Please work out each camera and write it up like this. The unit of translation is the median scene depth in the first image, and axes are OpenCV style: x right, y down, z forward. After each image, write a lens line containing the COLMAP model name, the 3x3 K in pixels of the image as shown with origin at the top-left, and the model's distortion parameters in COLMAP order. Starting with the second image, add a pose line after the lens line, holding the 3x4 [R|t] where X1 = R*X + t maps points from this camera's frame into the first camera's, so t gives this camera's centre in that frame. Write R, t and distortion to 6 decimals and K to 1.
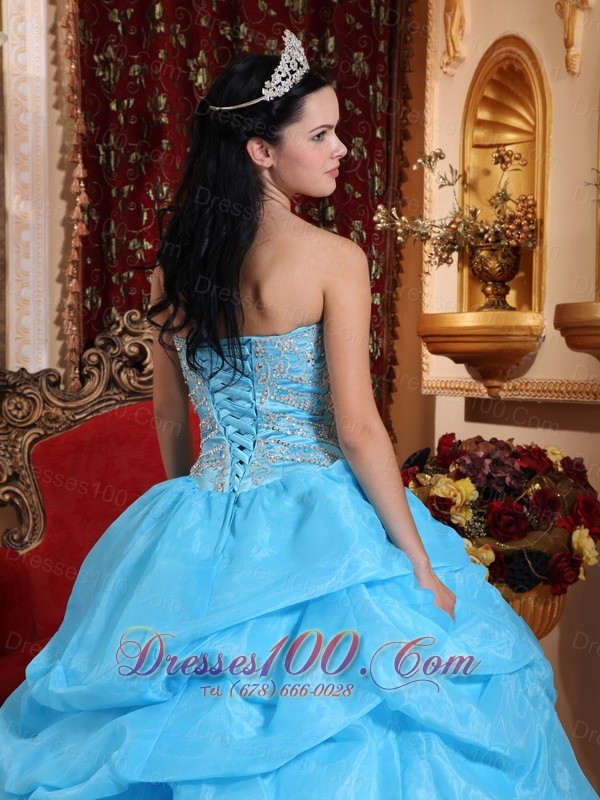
lens RADIAL K [[1555.2, 0, 298.3], [0, 1555.2, 428.2], [0, 0, 1]] dist [0.201449, -0.093431]
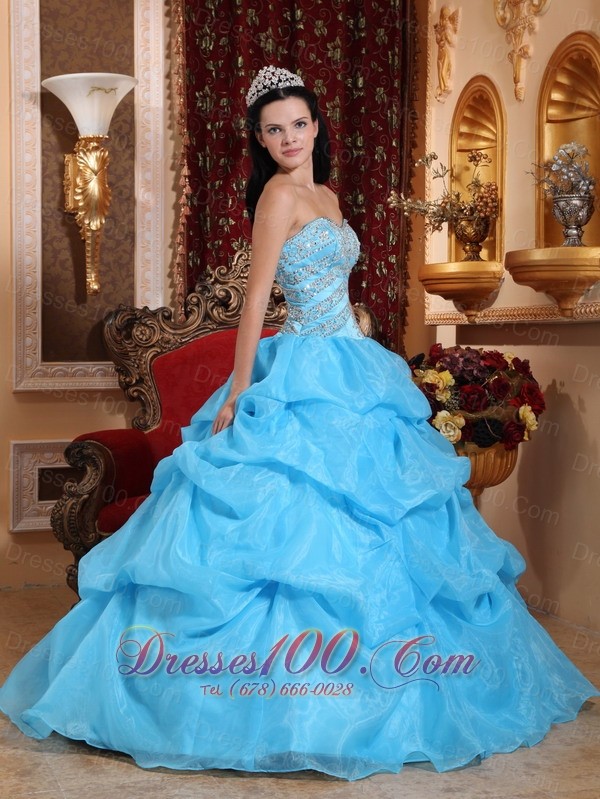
lens RADIAL K [[1316.8, 0, 298.8], [0, 1316.8, 367.4], [0, 0, 1]] dist [0.048695, 0.189349]
pose [[0.998994, -0.002397, -0.044788, 0.019420], [0.001136, 0.999603, -0.028142, 0.052583], [0.044837, 0.028063, 0.998600, -0.208579]]
